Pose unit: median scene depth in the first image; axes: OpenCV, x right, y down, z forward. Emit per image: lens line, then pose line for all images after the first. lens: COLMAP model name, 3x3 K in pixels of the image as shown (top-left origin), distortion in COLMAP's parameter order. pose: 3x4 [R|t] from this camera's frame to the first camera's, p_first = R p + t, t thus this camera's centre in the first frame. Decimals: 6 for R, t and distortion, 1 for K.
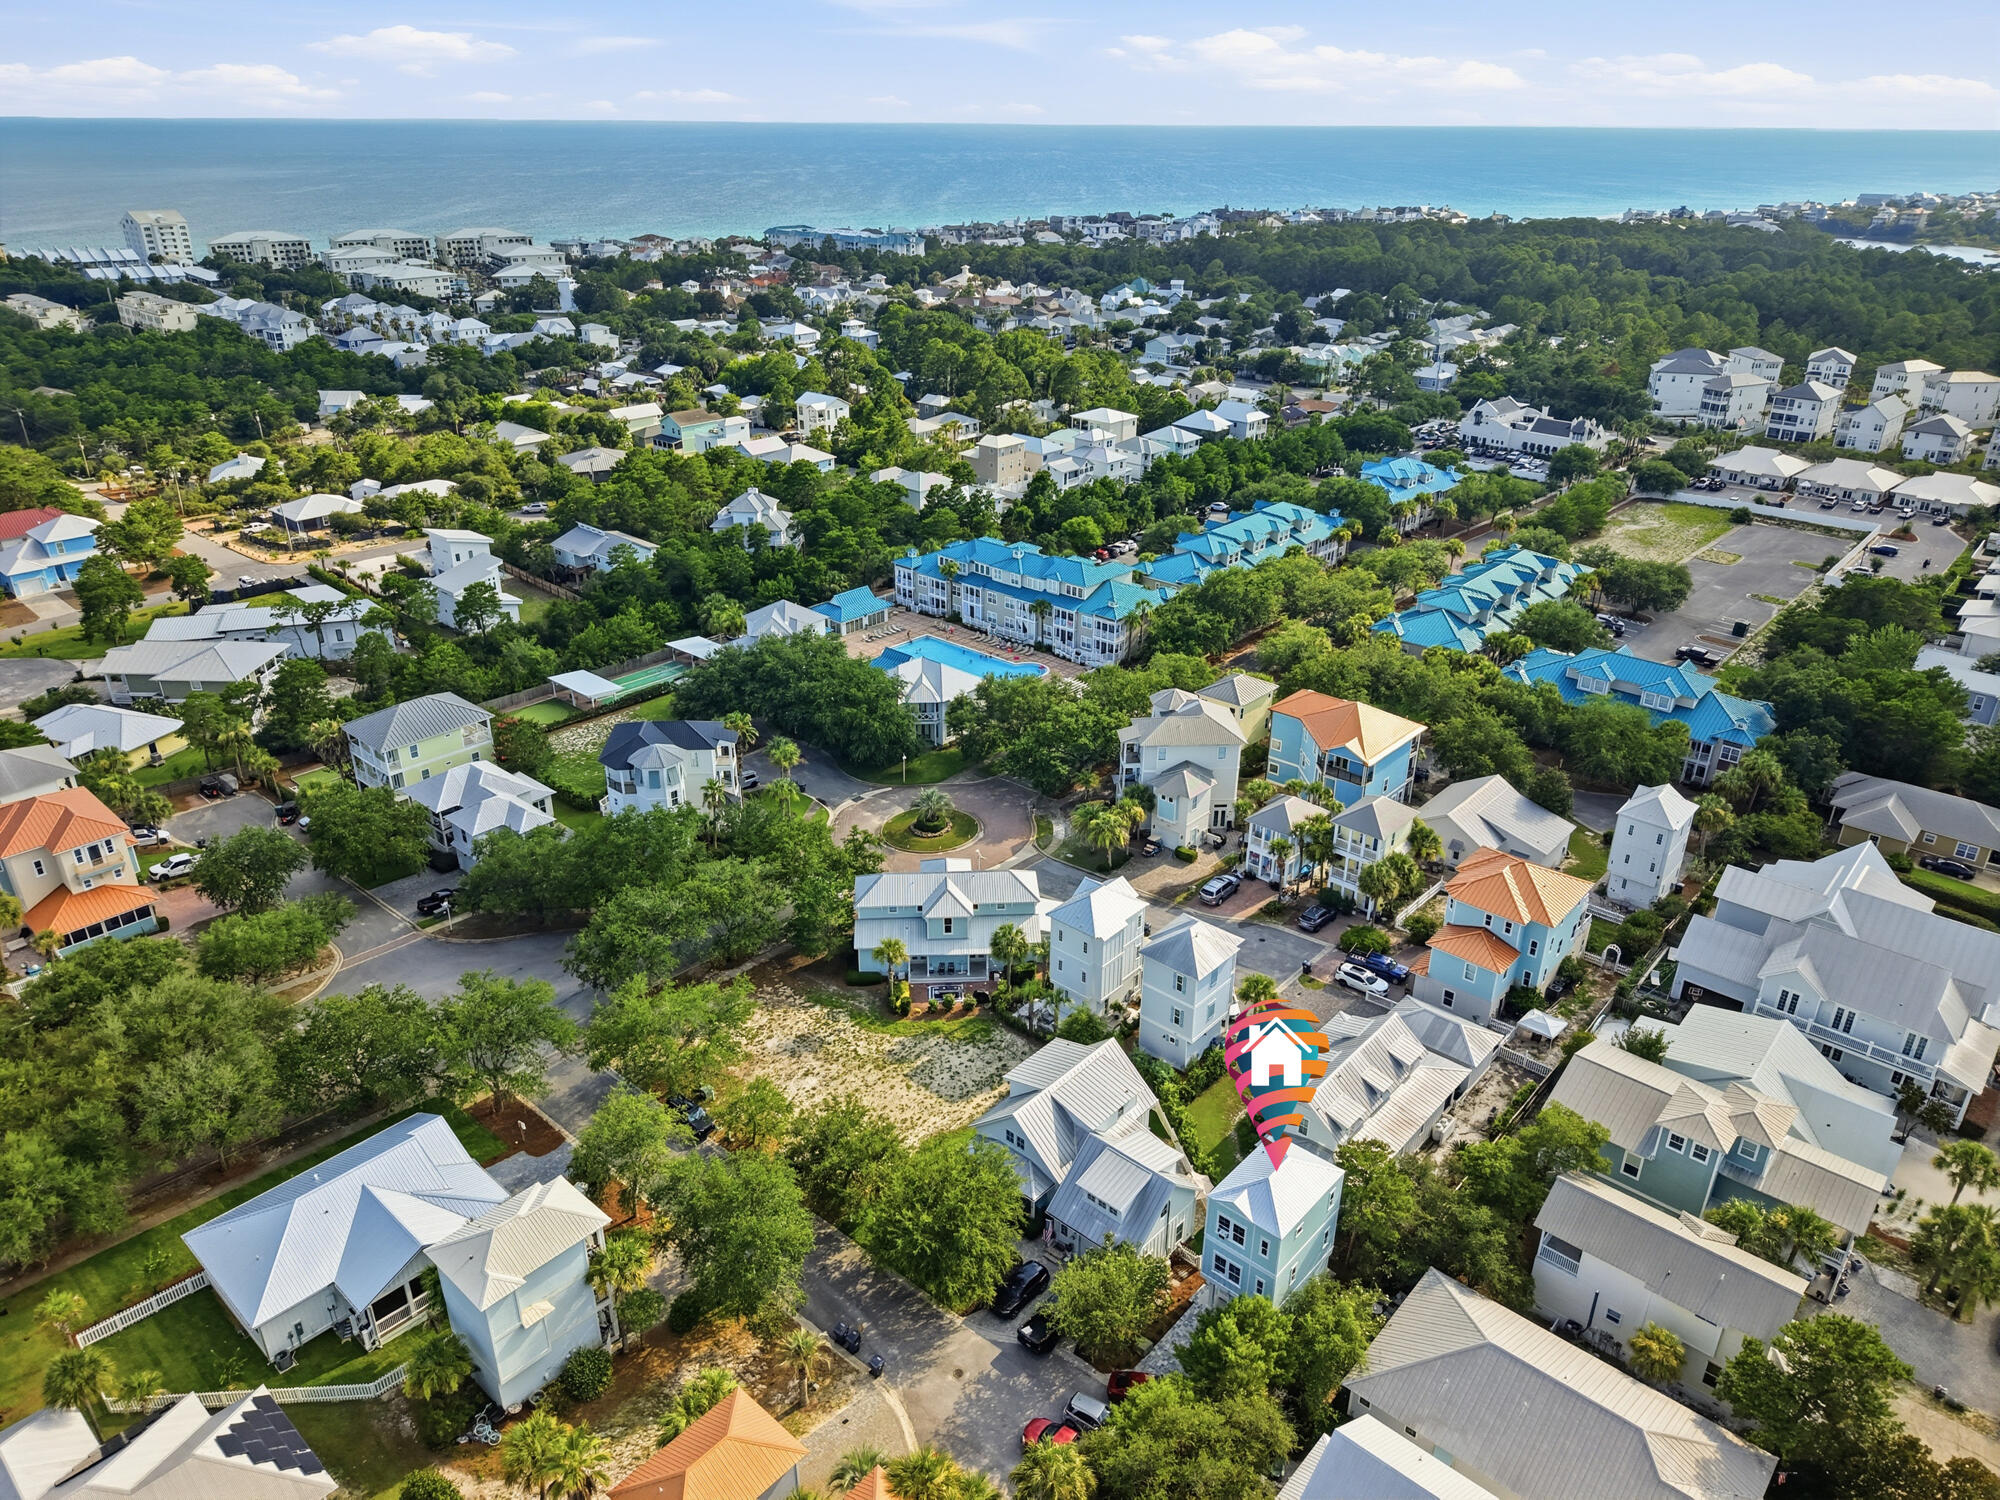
lens RADIAL K [[1322.0, 0, 1002.7], [0, 1322.0, 777.0], [0, 0, 1]] dist [0.027399, -0.030275]
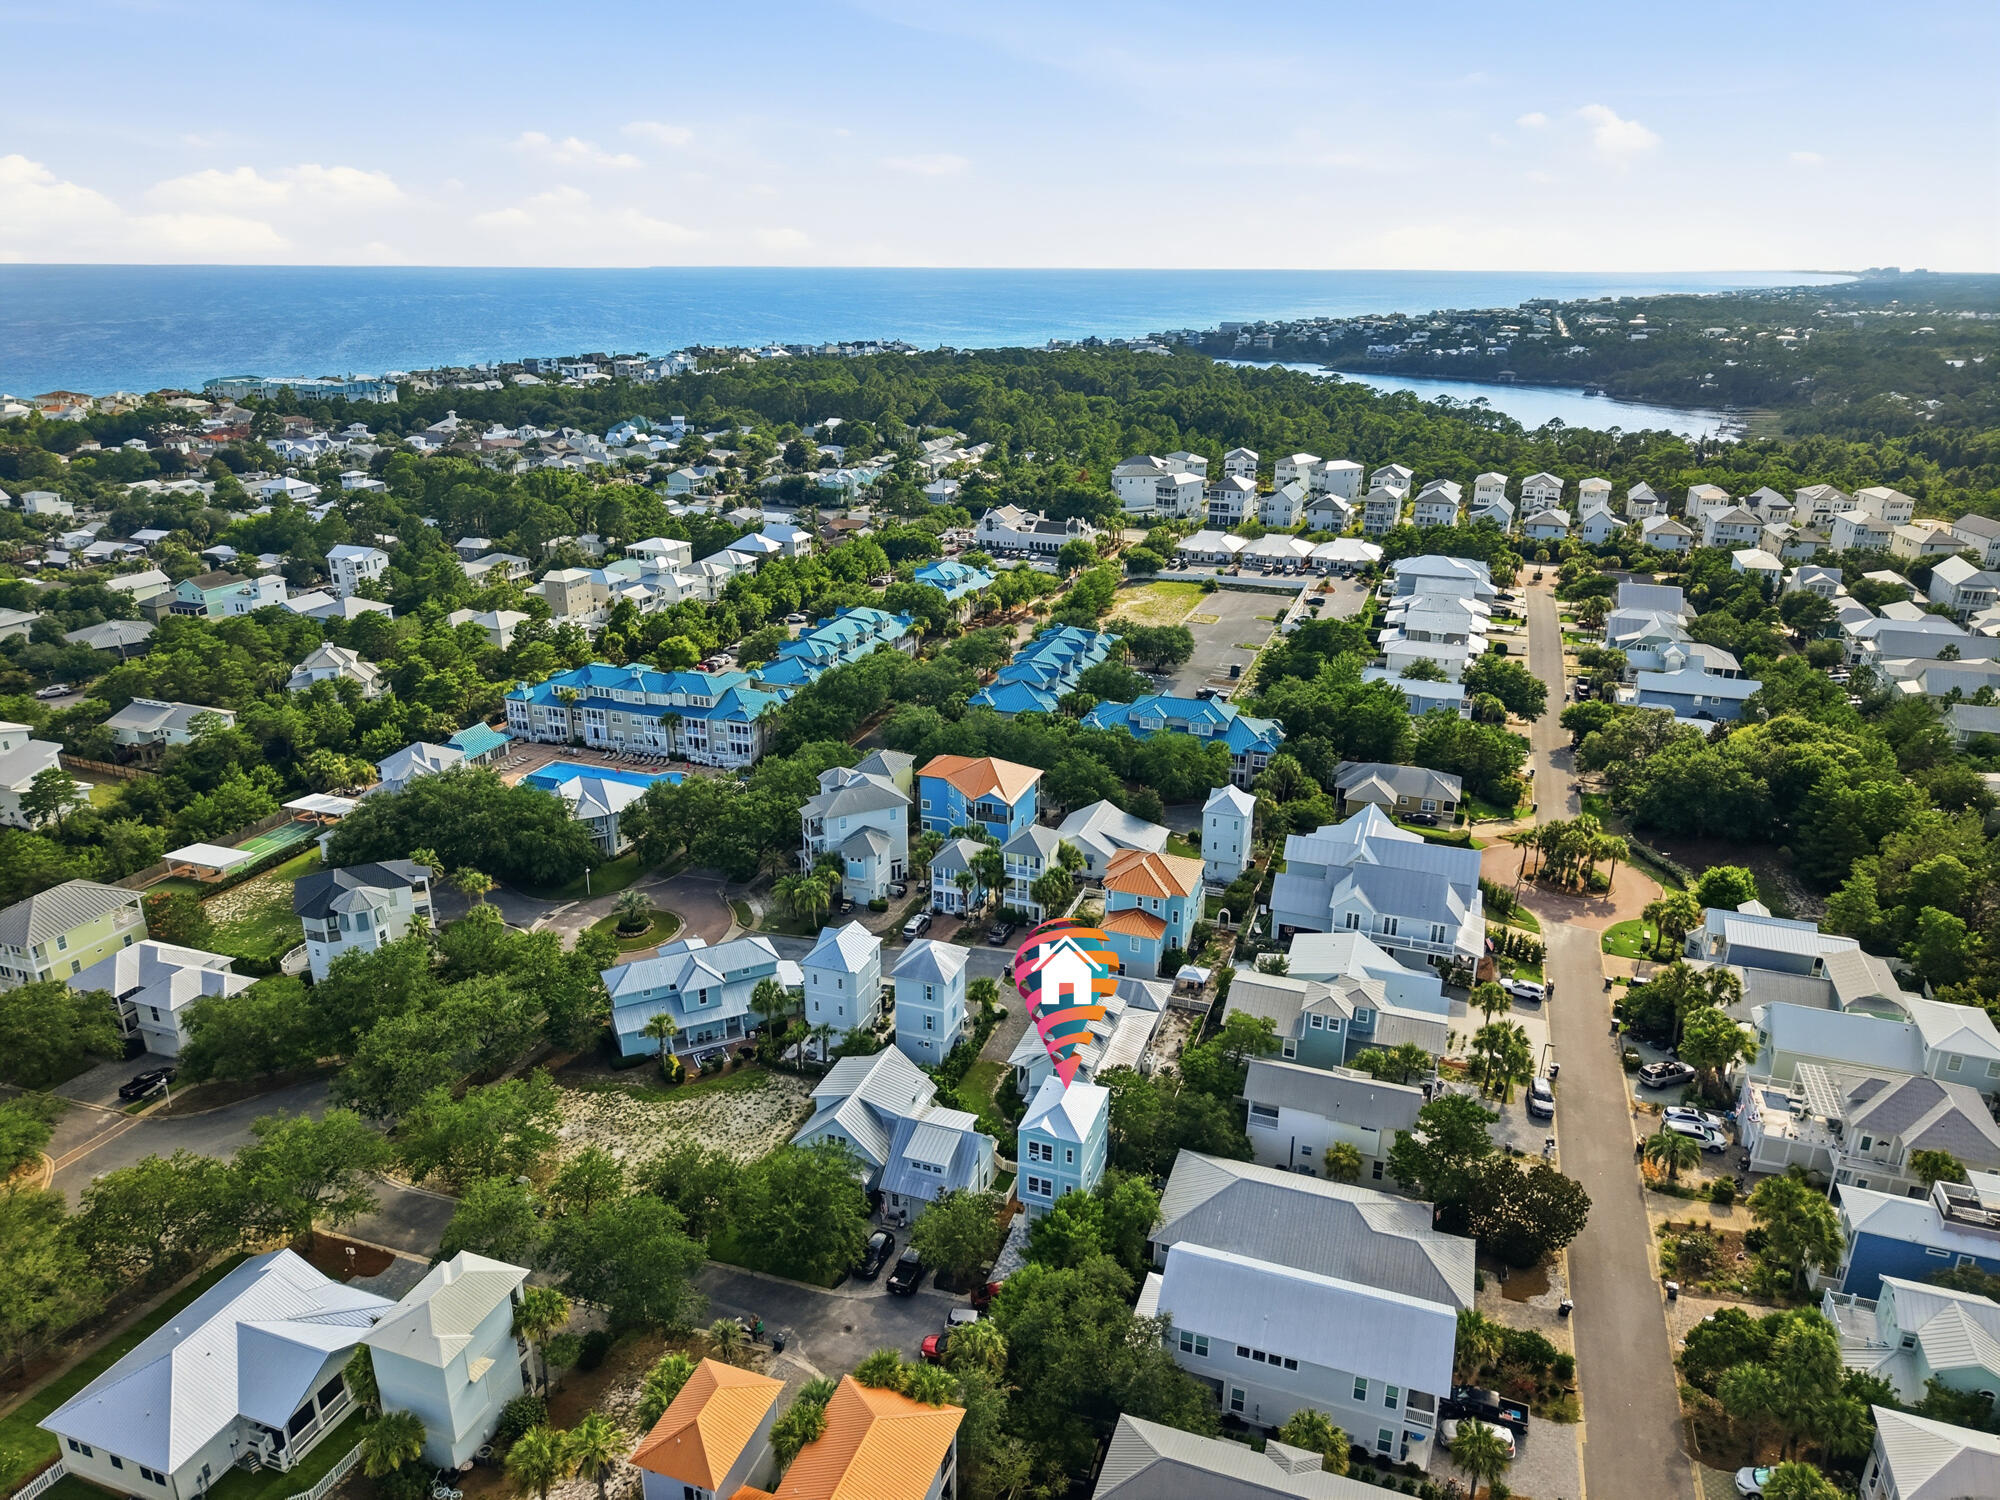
lens RADIAL K [[1313.7, 0, 1005.8], [0, 1313.7, 791.3], [0, 0, 1]] dist [0.059508, -0.081710]
pose [[0.926194, -0.142617, 0.349035, -0.093022], [0.169570, 0.984360, -0.047756, 0.022260], [-0.336765, 0.103418, 0.935892, -0.074732]]
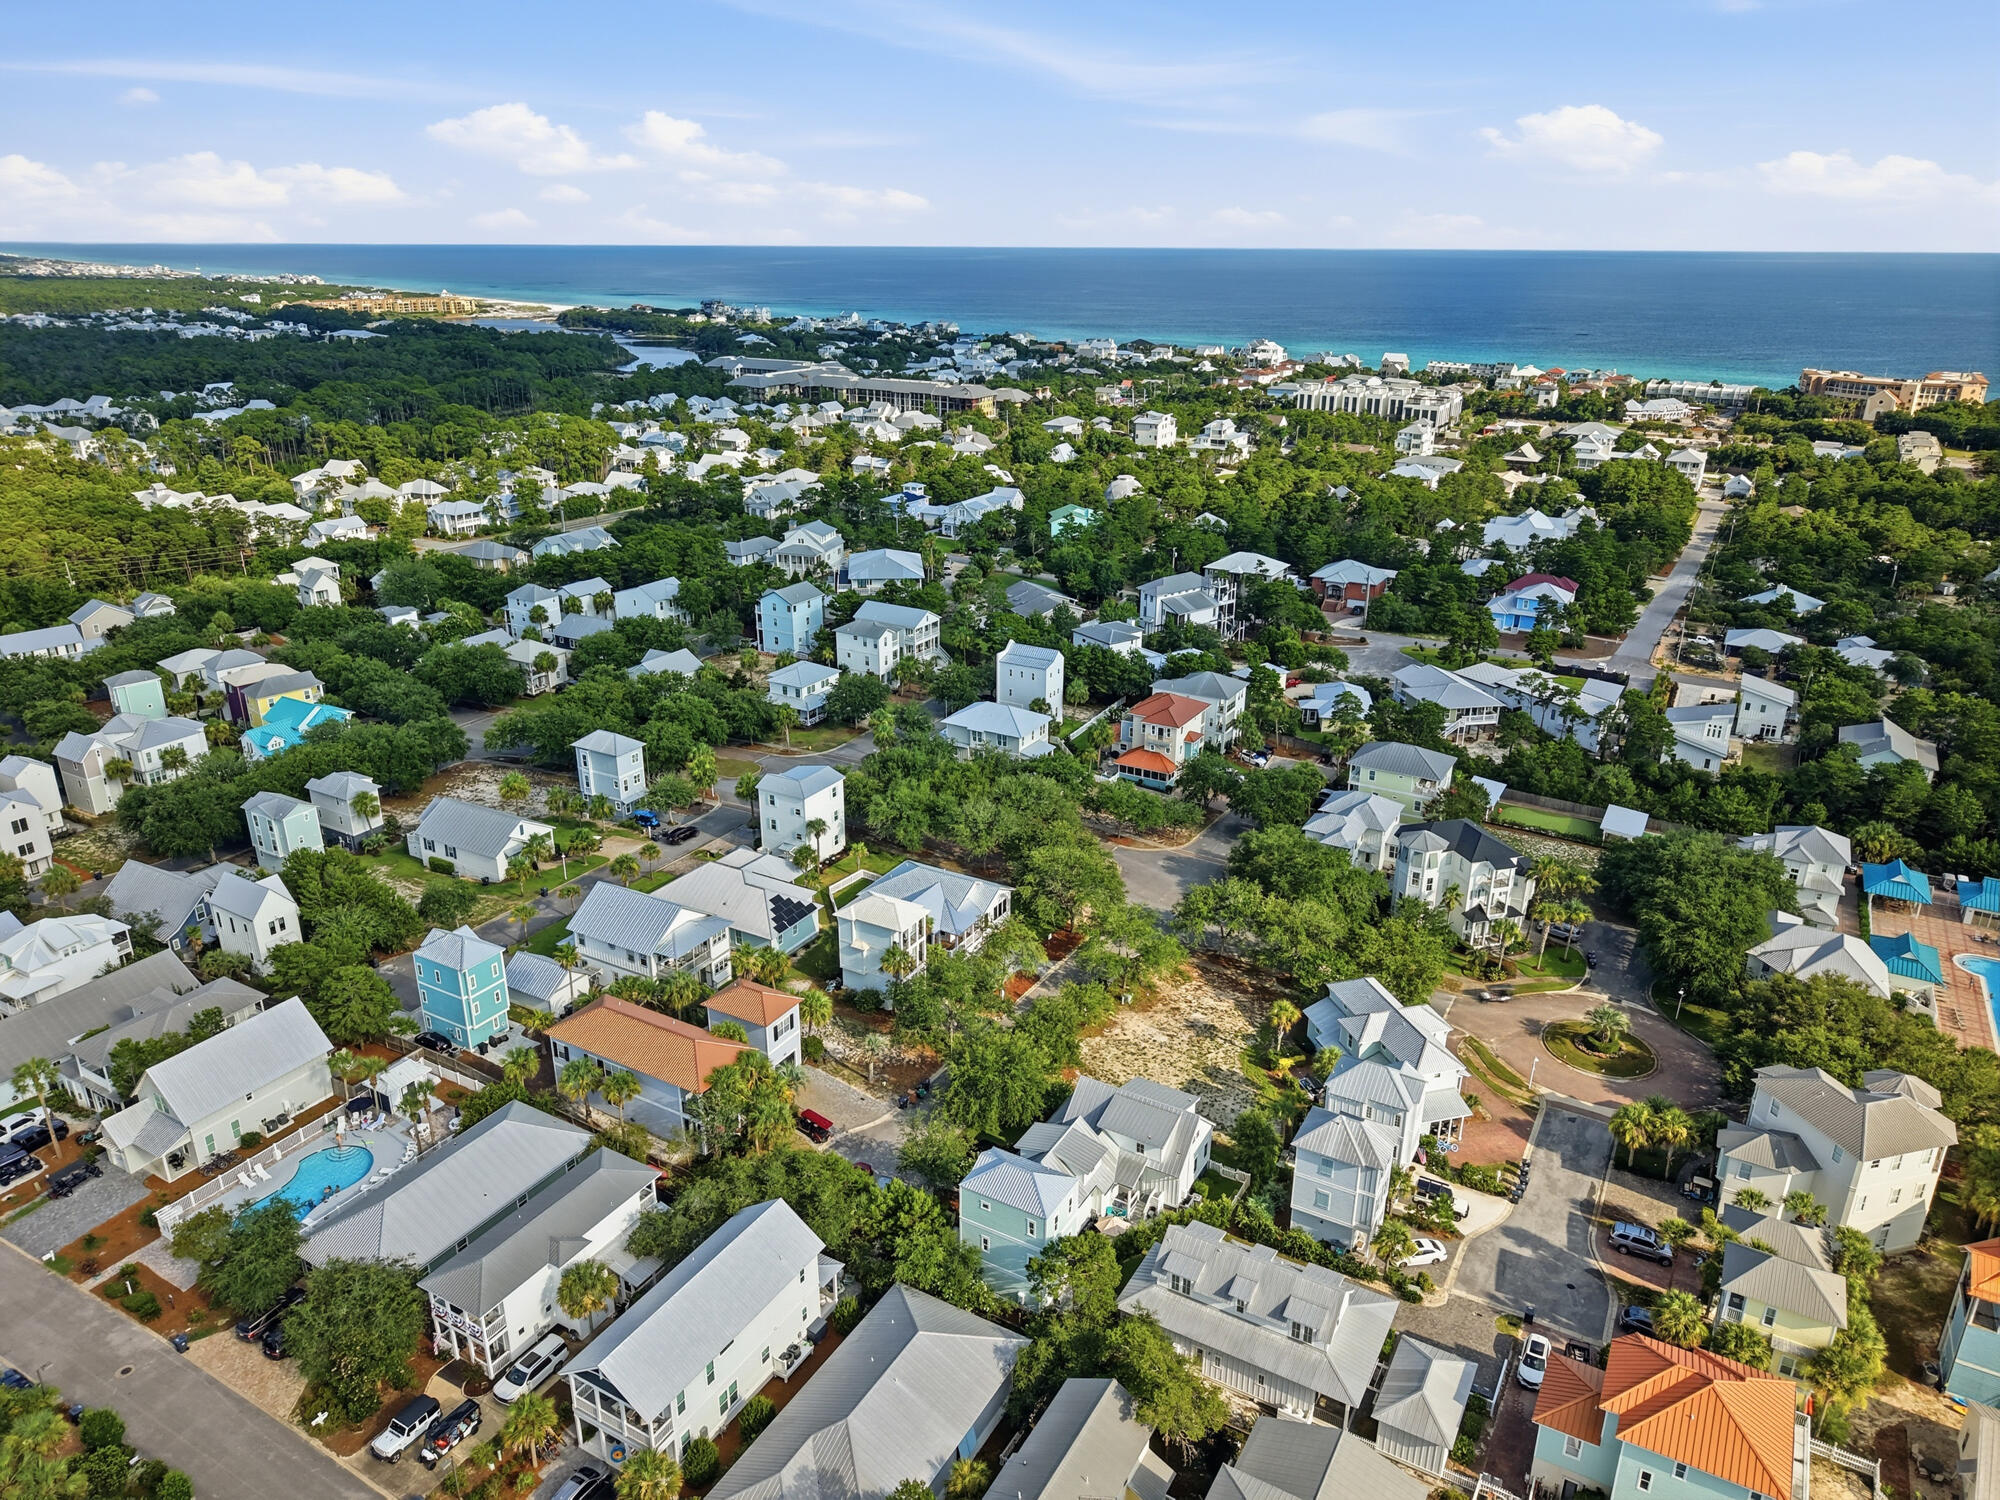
lens RADIAL K [[1313.7, 0, 1005.8], [0, 1313.7, 791.3], [0, 0, 1]] dist [0.059508, -0.081710]
pose [[0.207359, 0.371564, -0.904954, 0.446968], [-0.441093, 0.861201, 0.252528, -0.117889], [0.873178, 0.346805, 0.342472, 0.166888]]
